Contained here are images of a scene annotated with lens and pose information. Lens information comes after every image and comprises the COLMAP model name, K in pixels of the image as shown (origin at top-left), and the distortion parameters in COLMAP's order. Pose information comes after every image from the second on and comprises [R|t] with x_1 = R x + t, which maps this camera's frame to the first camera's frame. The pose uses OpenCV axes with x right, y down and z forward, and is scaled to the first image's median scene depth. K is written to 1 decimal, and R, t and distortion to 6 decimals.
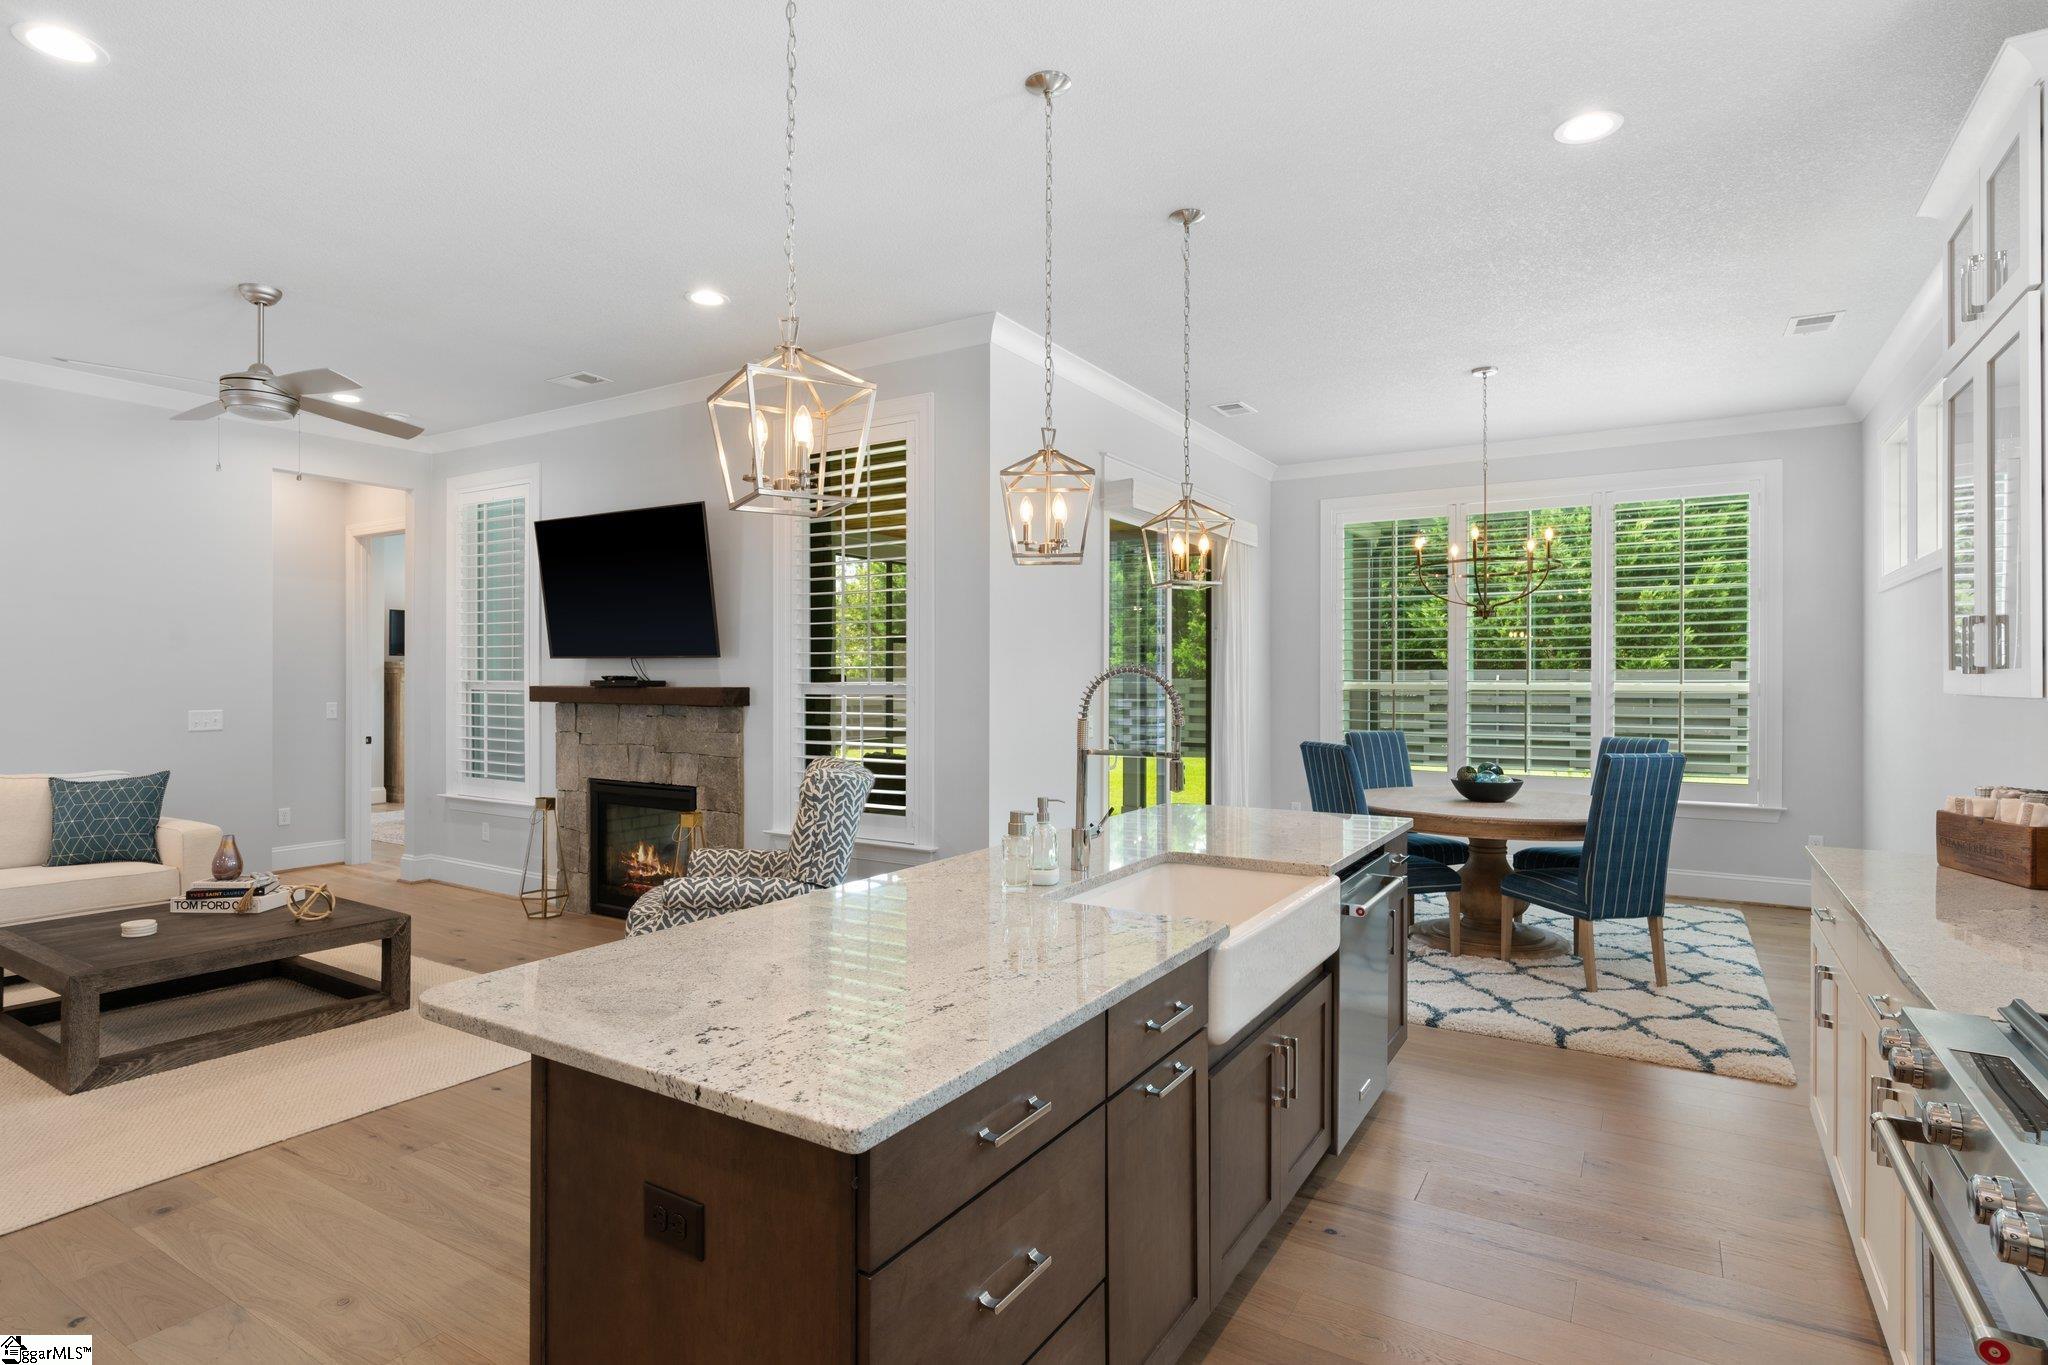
lens RADIAL K [[1042.6, 0, 1021.6], [0, 1042.6, 676.6], [0, 0, 1]] dist [0.000707, -0.001349]
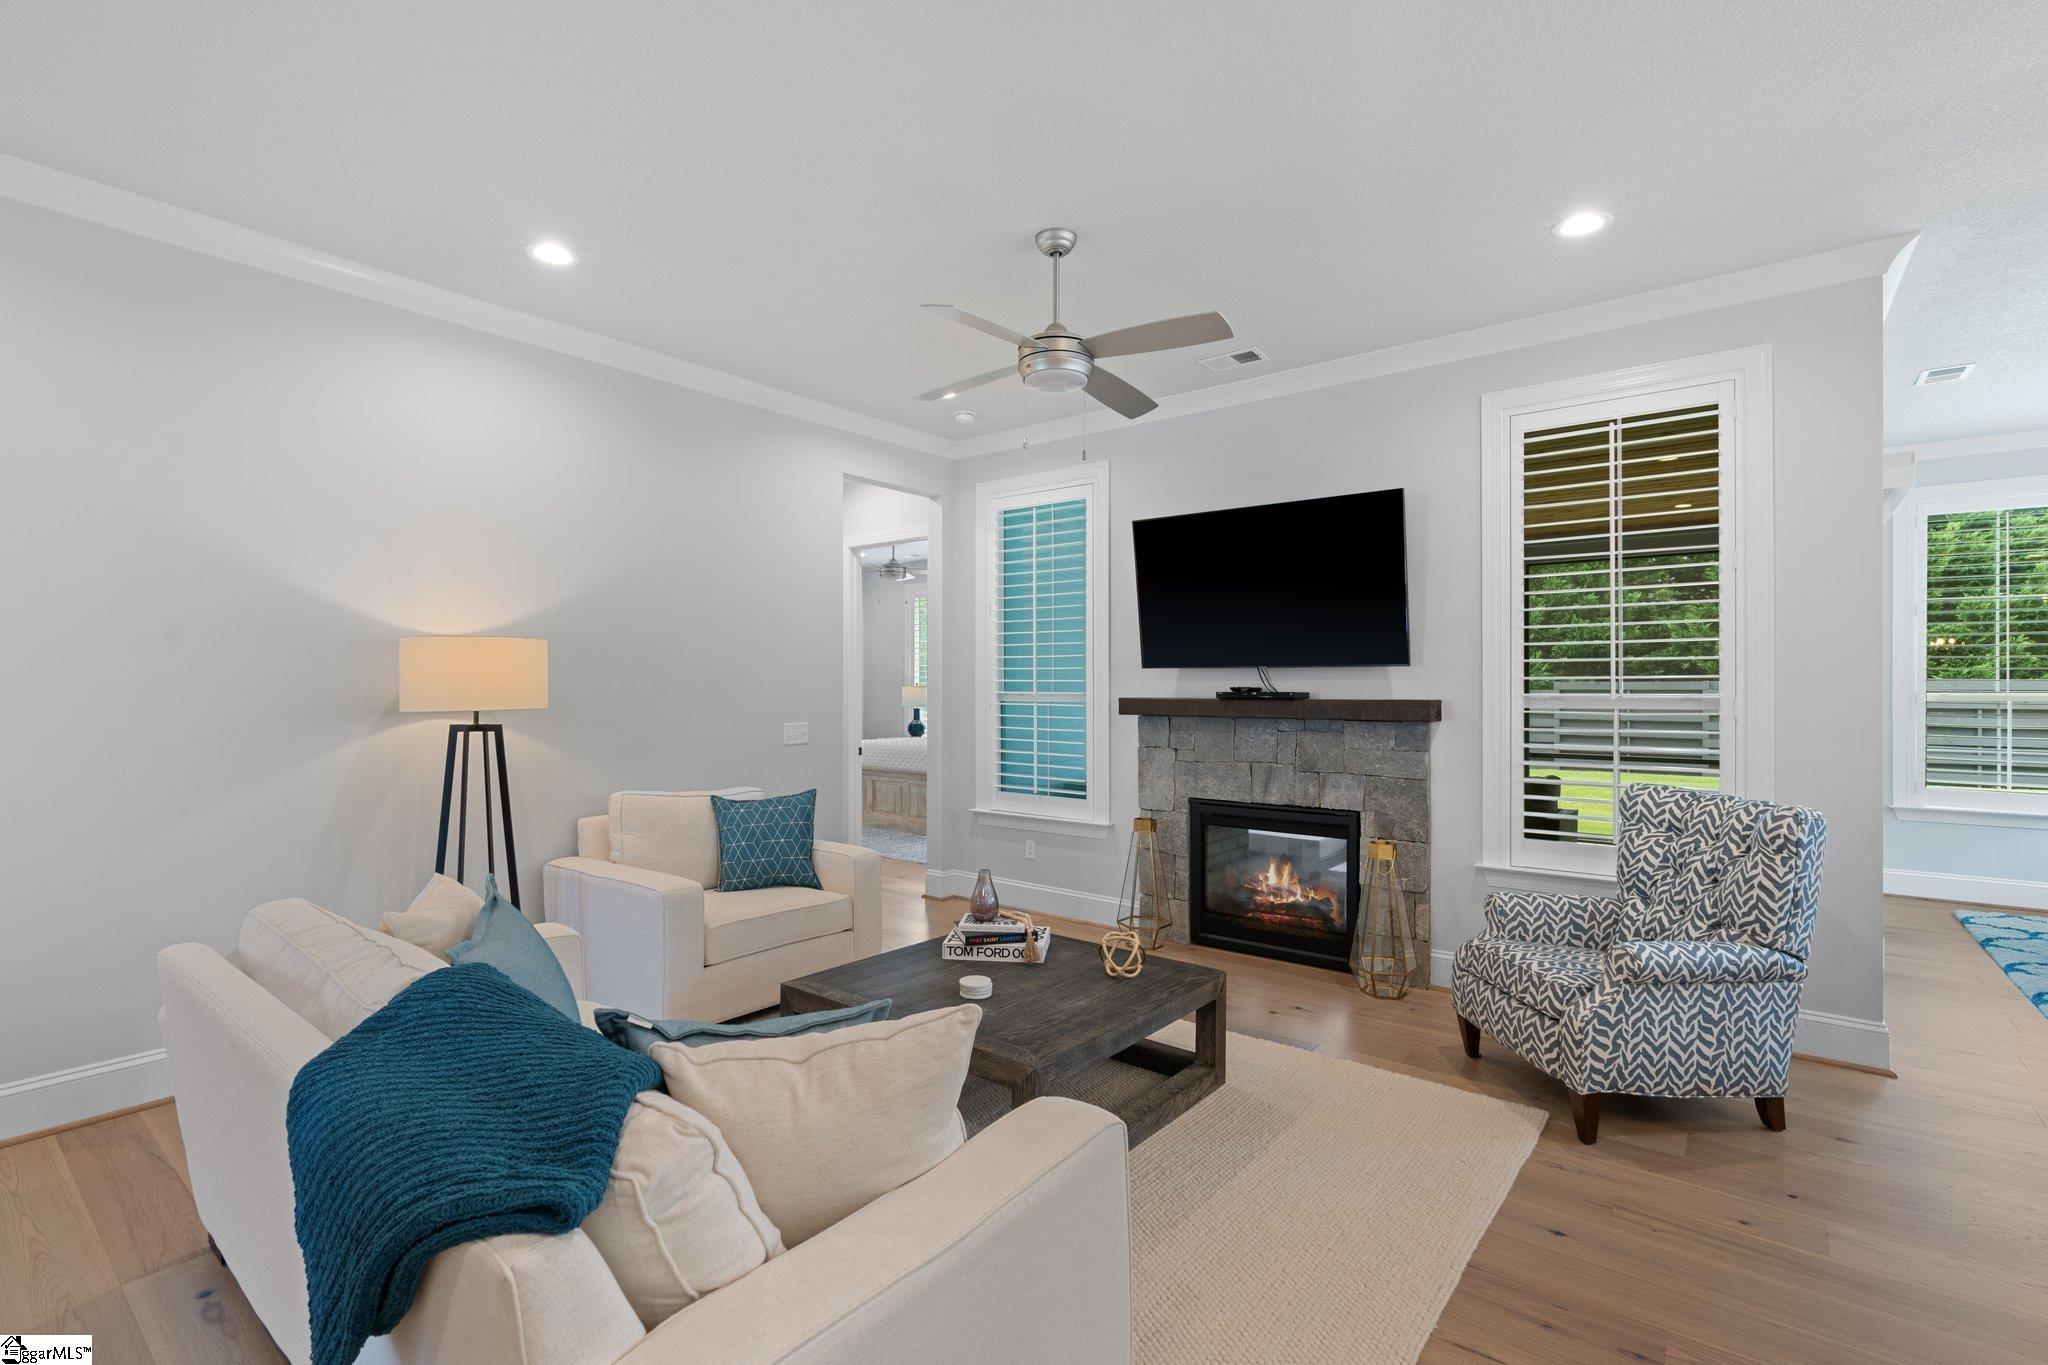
lens RADIAL K [[926.5, 0, 1028.1], [0, 926.5, 685.4], [0, 0, 1]] dist [-0.008987, -0.000208]
pose [[0.994234, -0.000562, -0.107231, -0.521649], [0.000347, 0.999998, -0.002024, -0.000444], [0.107232, 0.001975, 0.994232, 0.188248]]
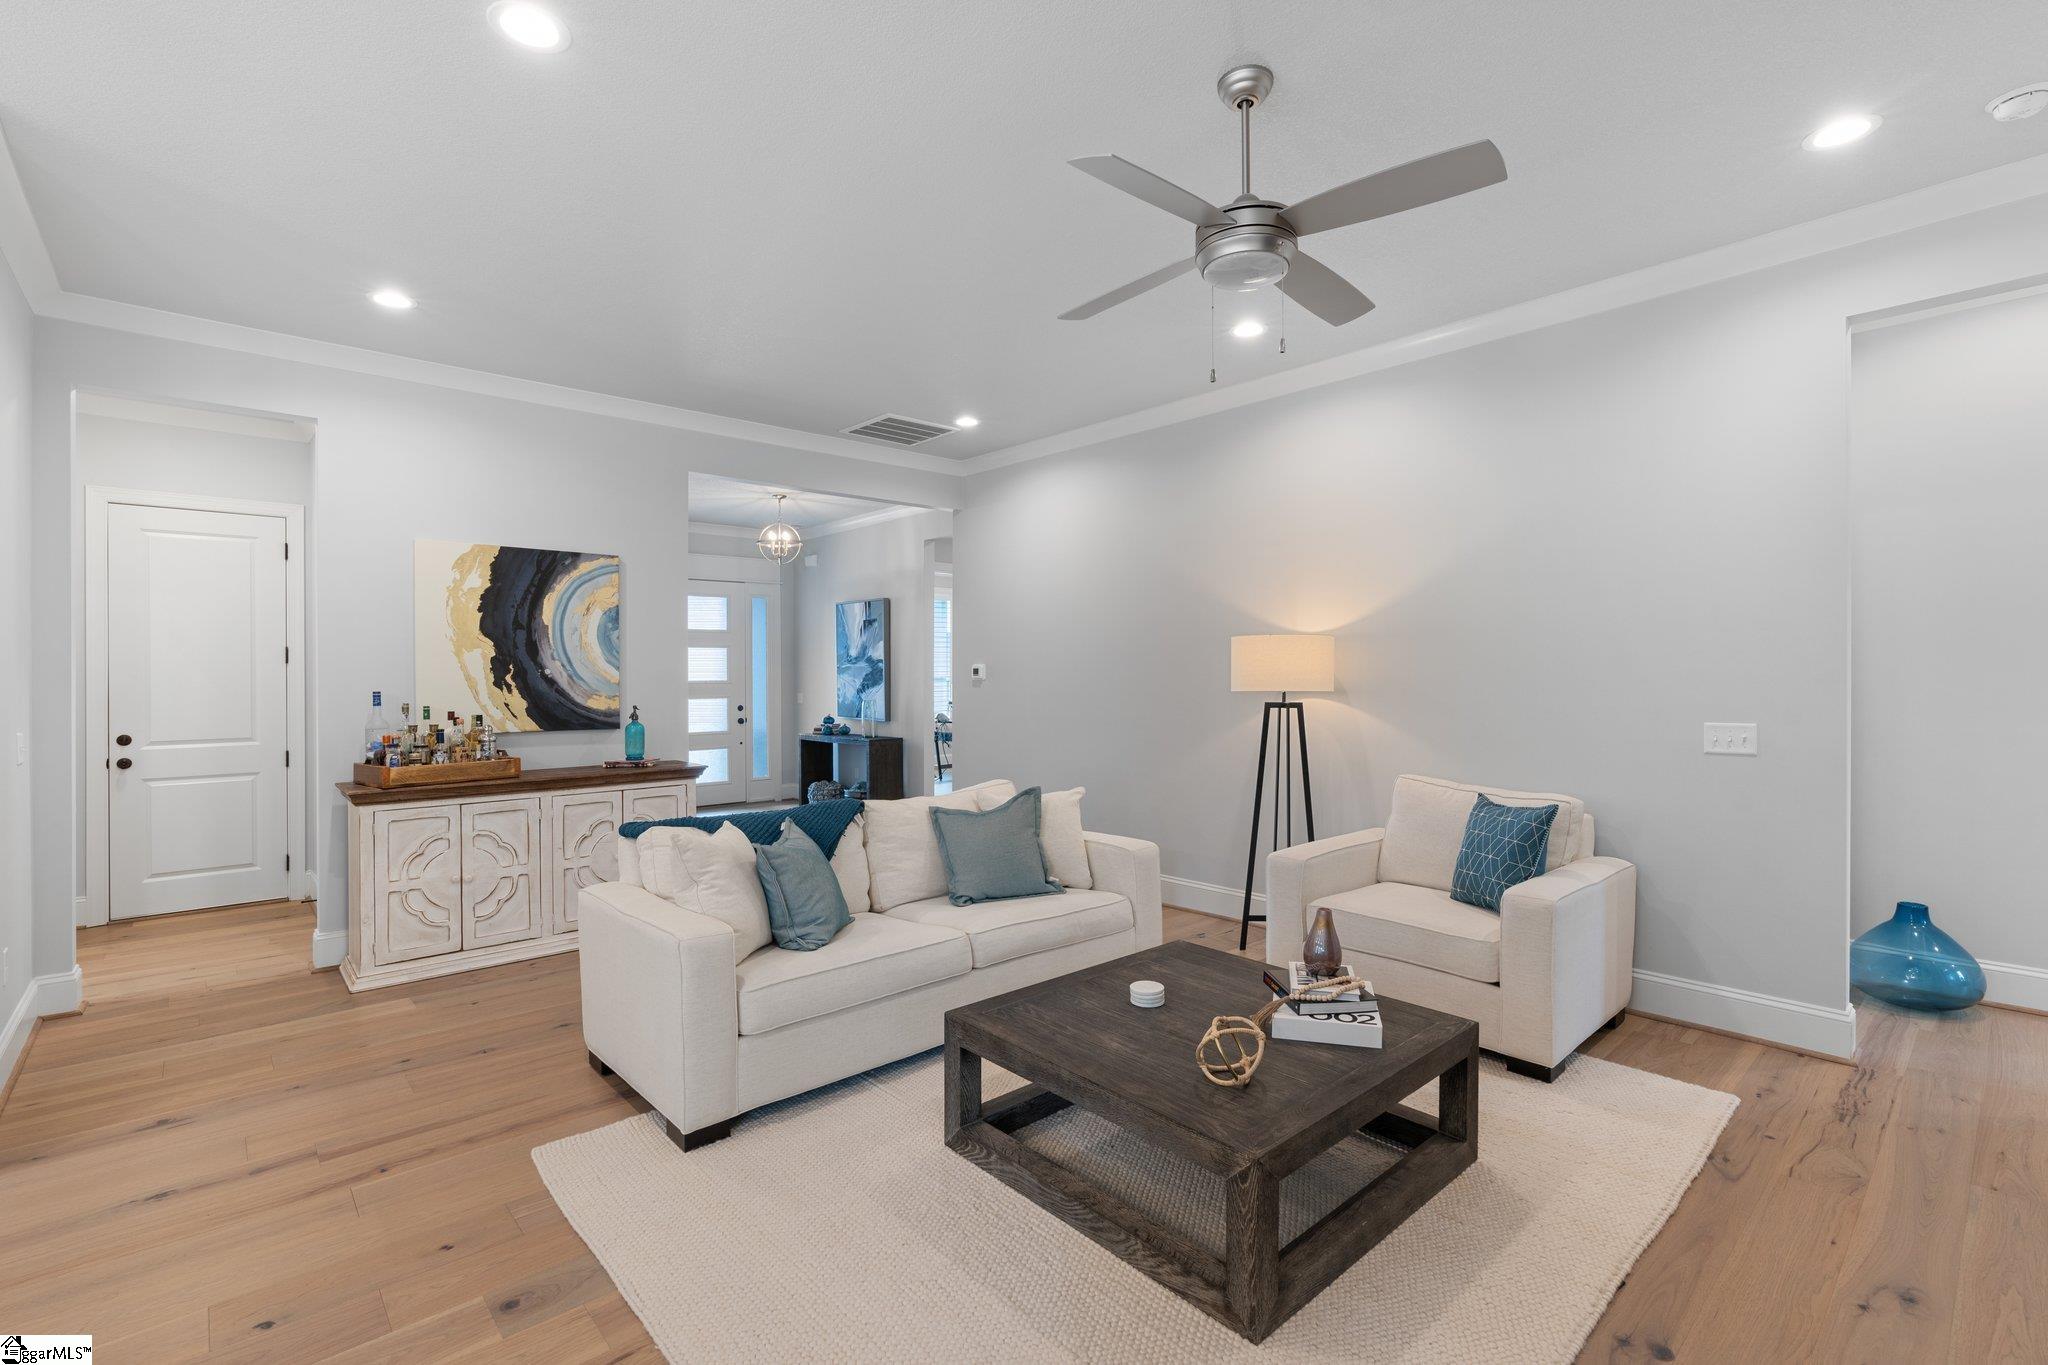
lens RADIAL K [[924.1, 0, 1025.6], [0, 924.1, 675.4], [0, 0, 1]] dist [0.000314, -0.000369]
pose [[-0.275048, 0.002232, -0.961428, -0.105063], [0.005543, 0.999984, 0.000736, -0.000723], [0.961414, -0.005127, -0.275056, 0.798247]]
